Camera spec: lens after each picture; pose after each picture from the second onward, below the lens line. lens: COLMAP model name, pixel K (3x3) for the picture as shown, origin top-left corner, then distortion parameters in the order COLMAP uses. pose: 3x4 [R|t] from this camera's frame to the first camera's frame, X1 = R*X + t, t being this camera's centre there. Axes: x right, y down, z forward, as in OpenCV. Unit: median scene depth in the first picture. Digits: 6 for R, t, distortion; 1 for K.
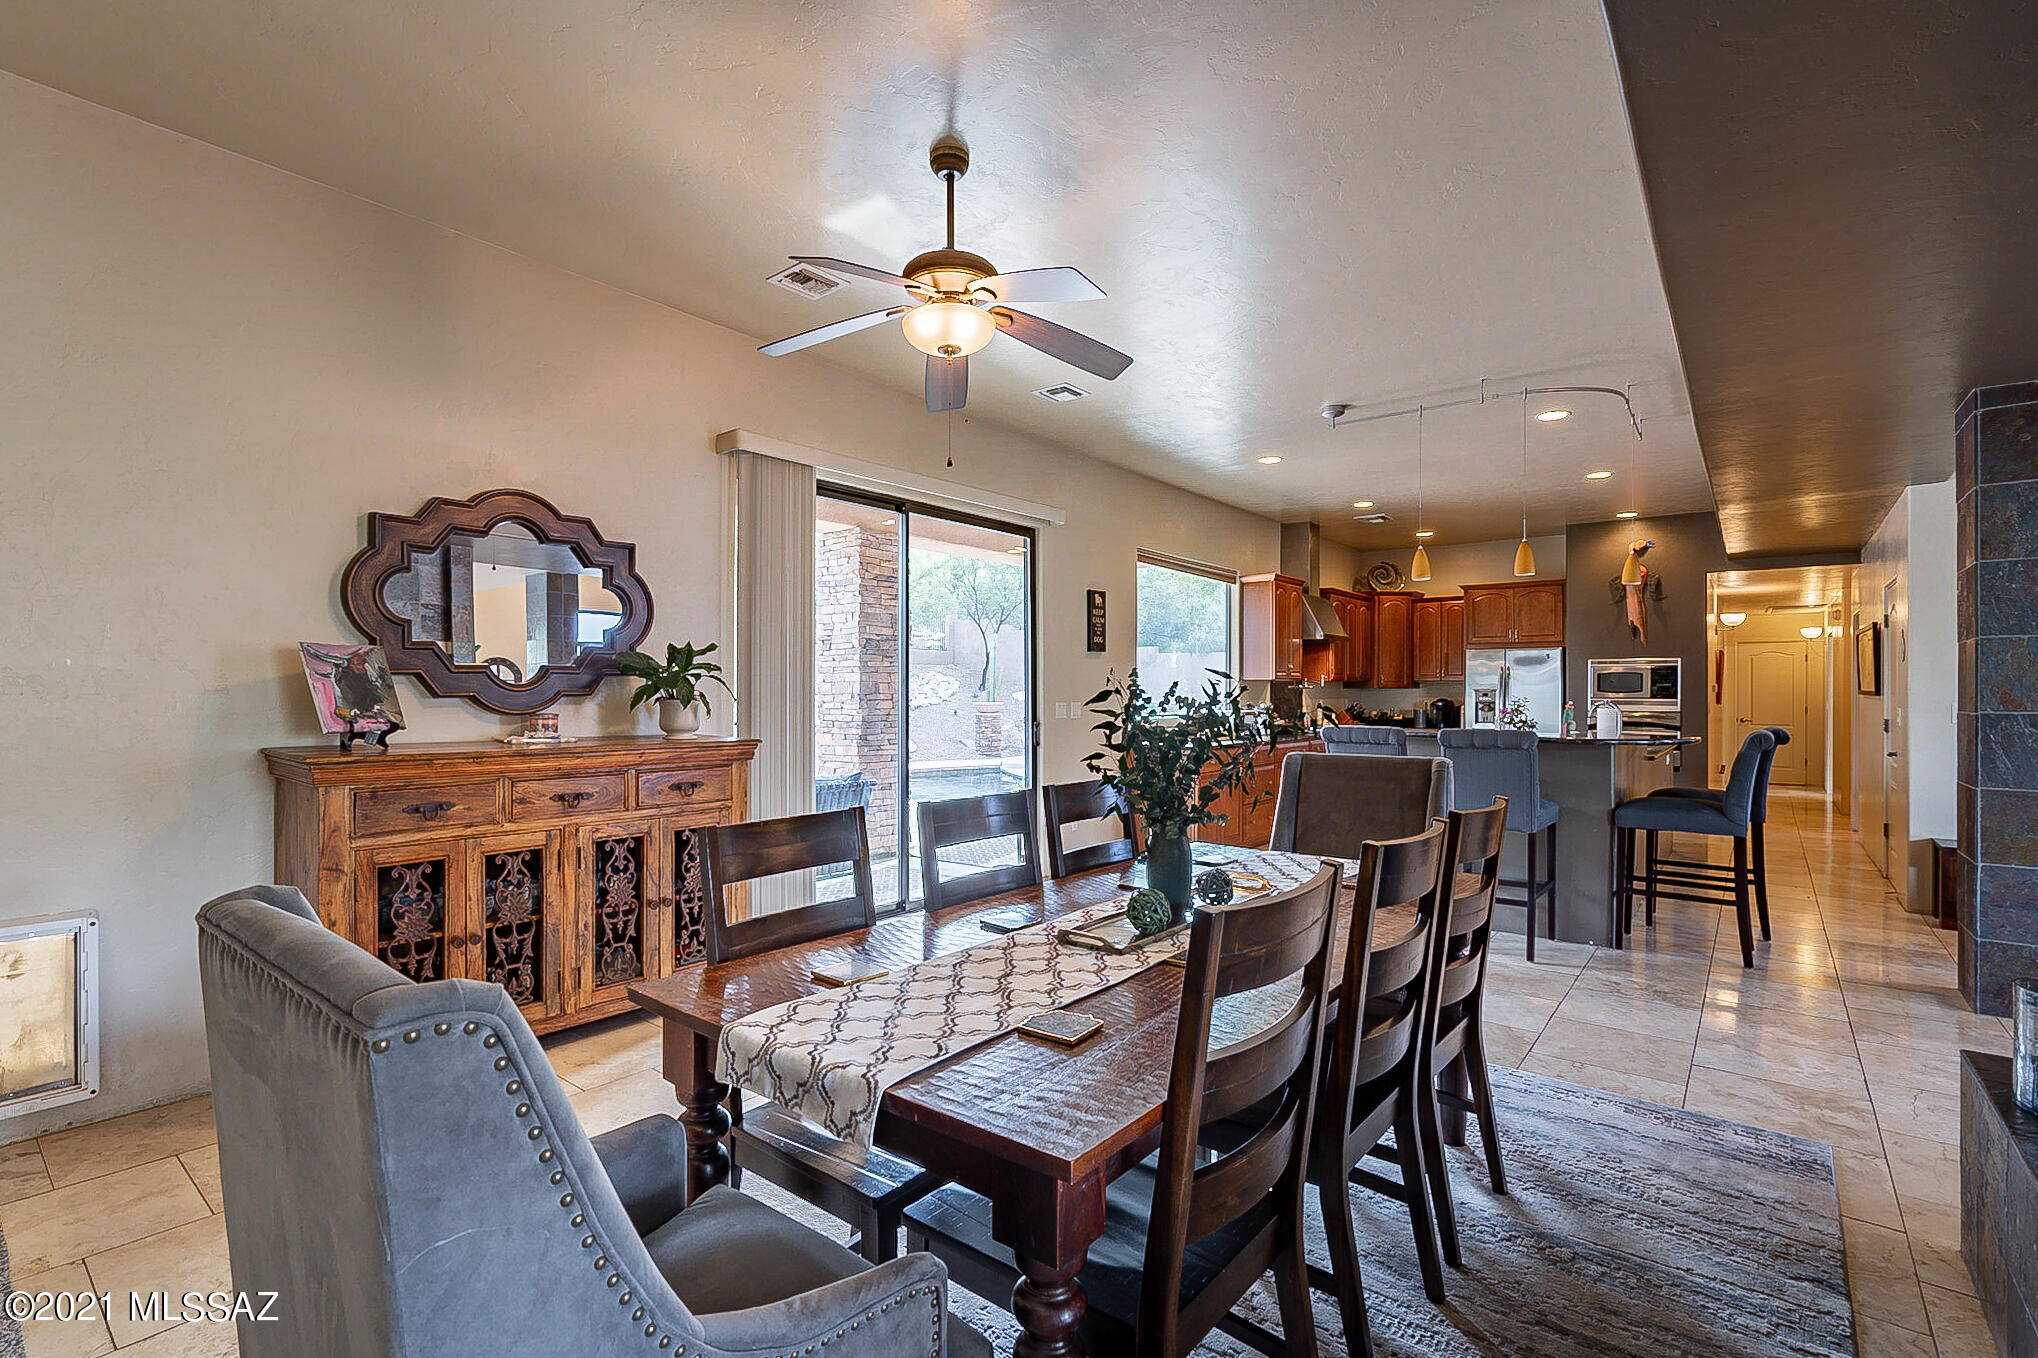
lens RADIAL K [[944.5, 0, 1042.4], [0, 944.5, 683.2], [0, 0, 1]] dist [-0.000984, -0.000179]
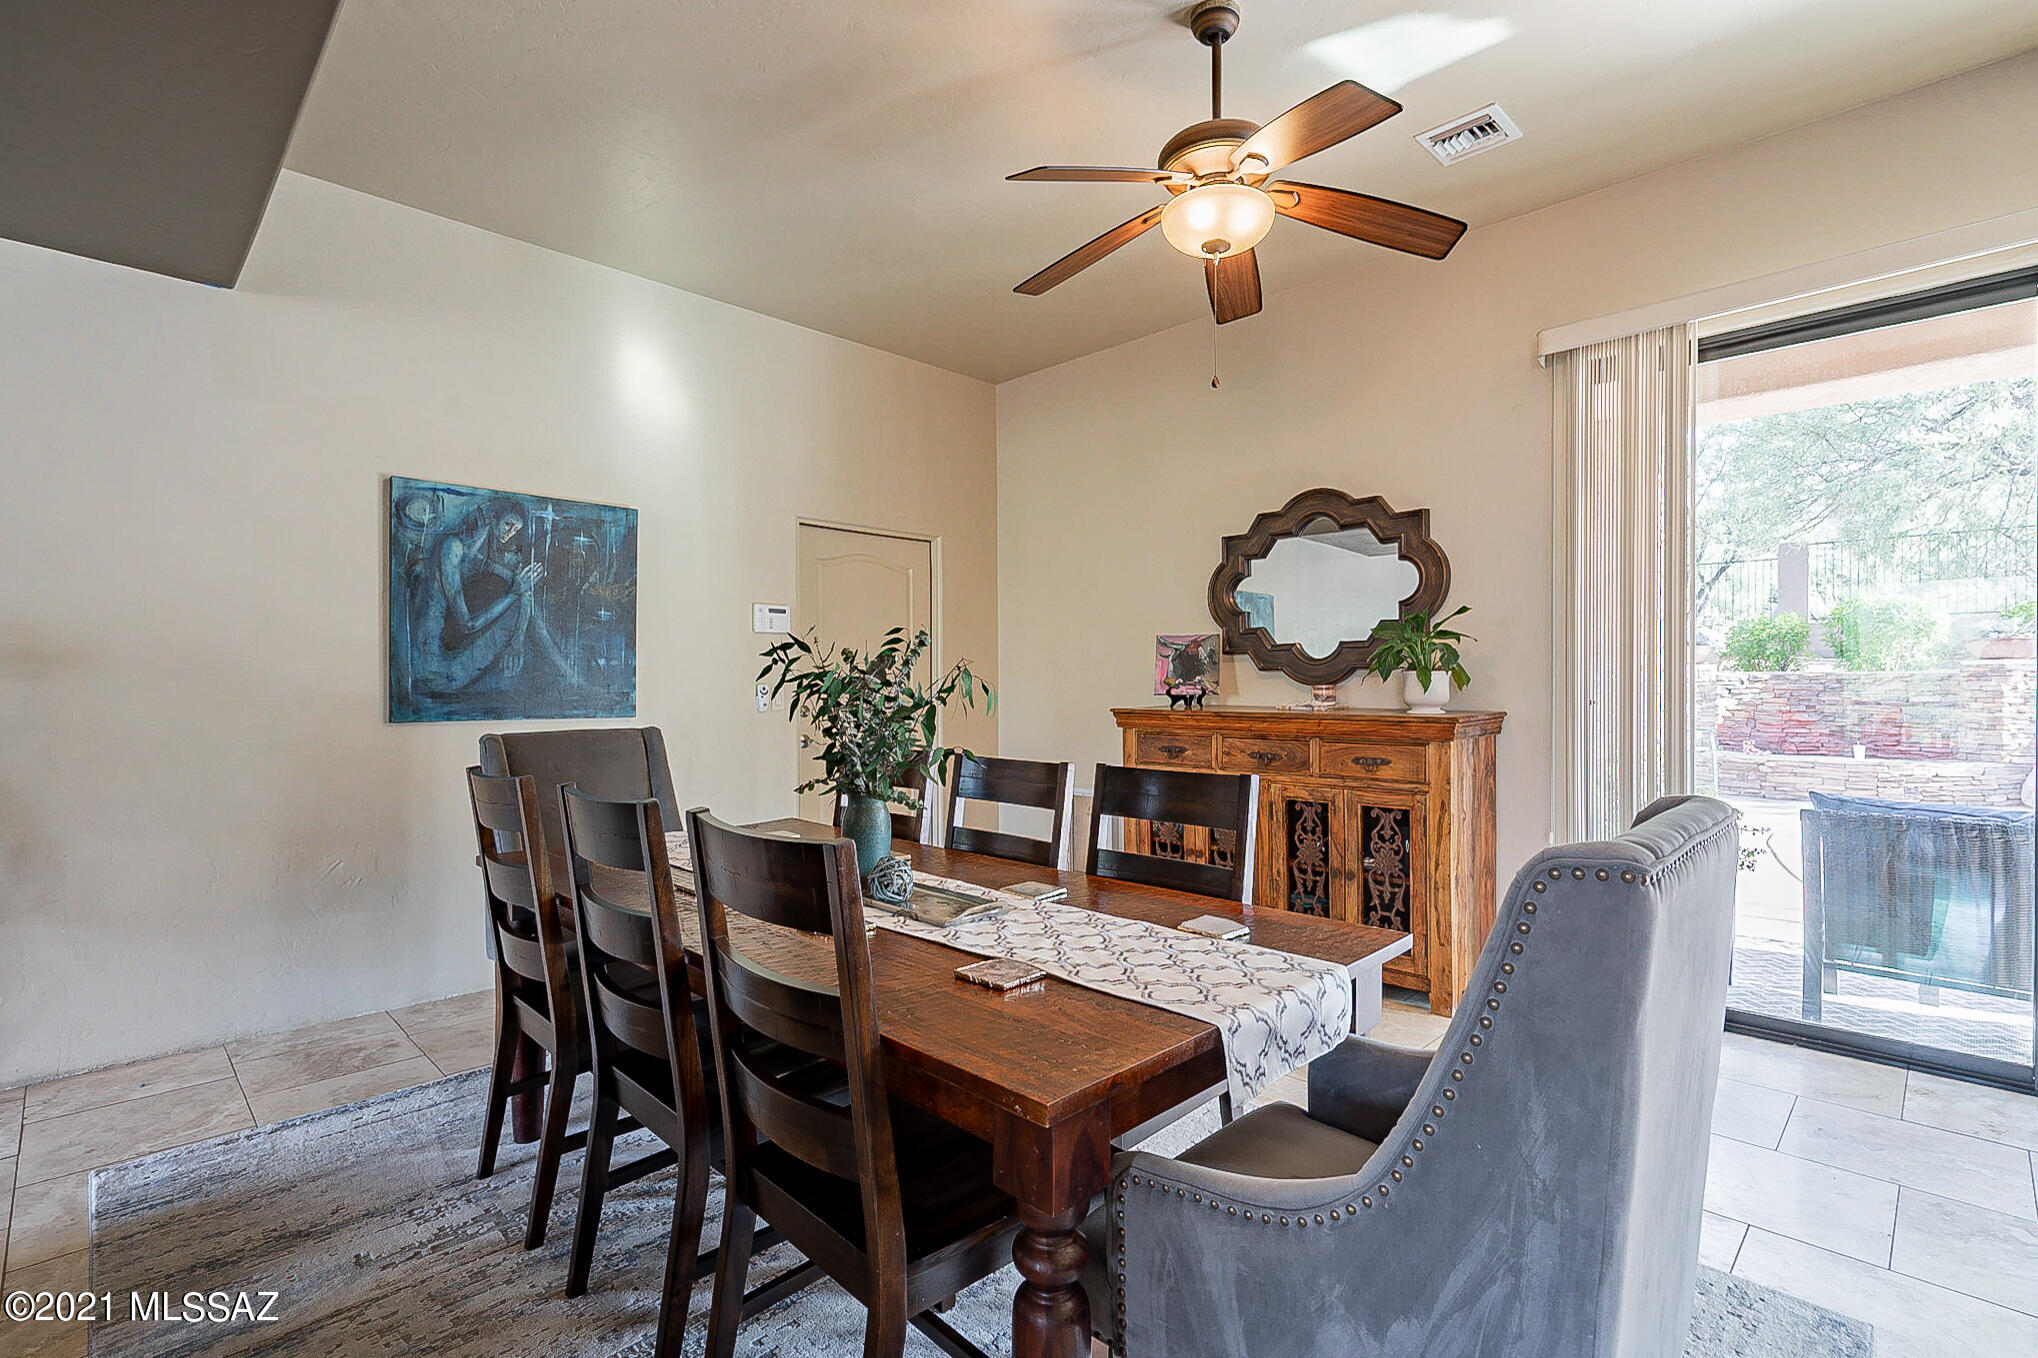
lens RADIAL K [[944.5, 0, 1042.4], [0, 944.5, 683.2], [0, 0, 1]] dist [-0.000984, -0.000179]
pose [[-0.101159, 0.011074, -0.994809, 0.644821], [0.025598, 0.999636, 0.008525, 0.013712], [0.994541, -0.024603, -0.101405, 0.812361]]
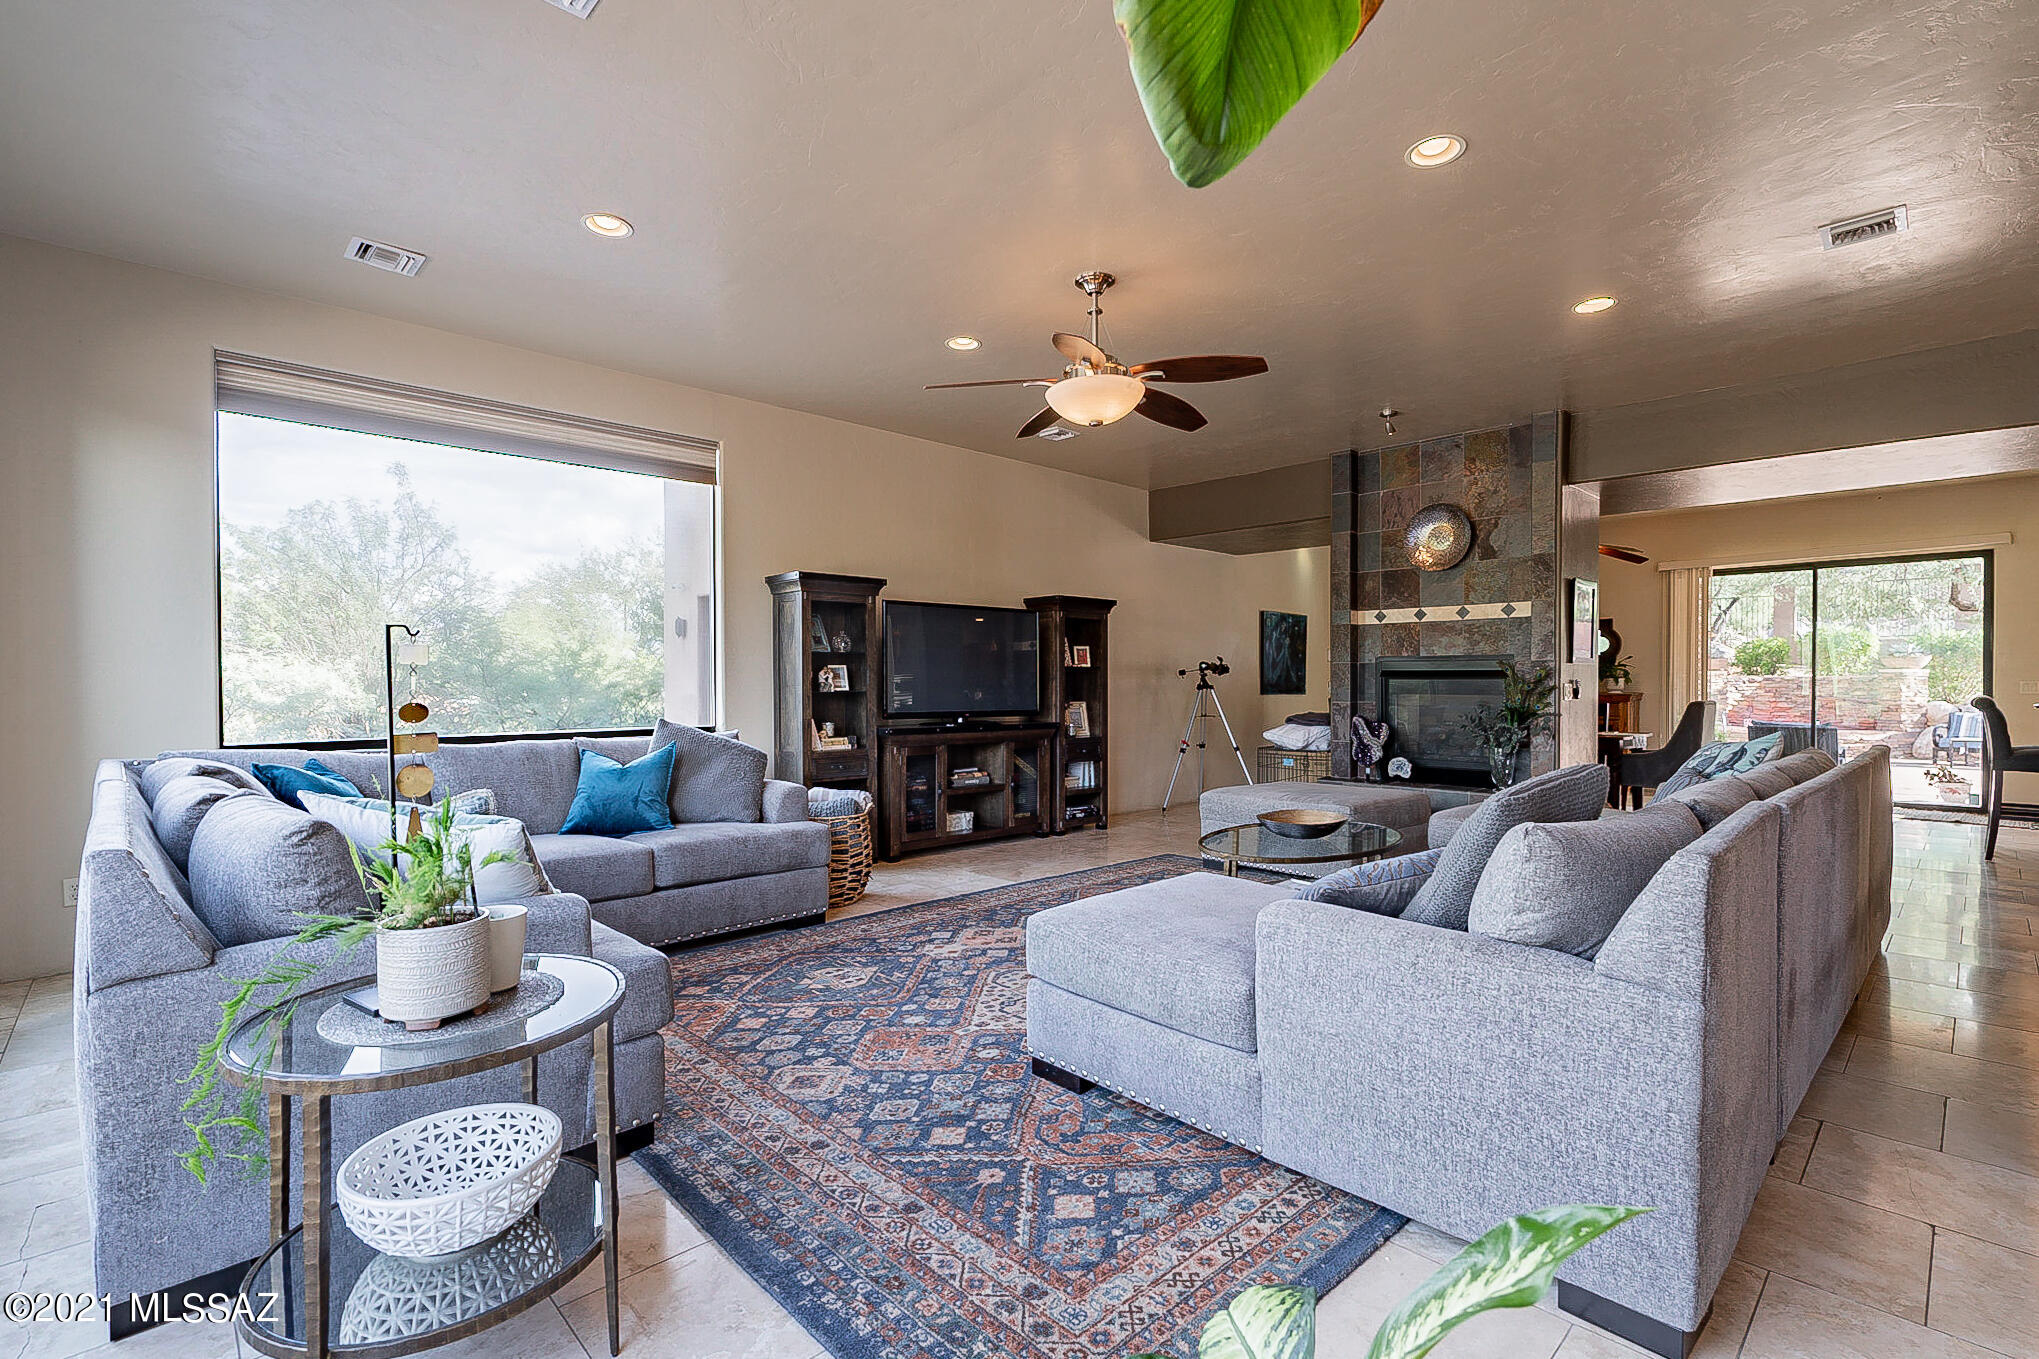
lens RADIAL K [[945.0, 0, 1043.0], [0, 945.0, 683.7], [0, 0, 1]] dist [-0.000984, -0.000179]
pose [[-0.115306, 0.012934, -0.993246, 2.622920], [0.022739, 0.999688, 0.010378, -0.031643], [0.993070, -0.021389, -0.115564, -0.263685]]
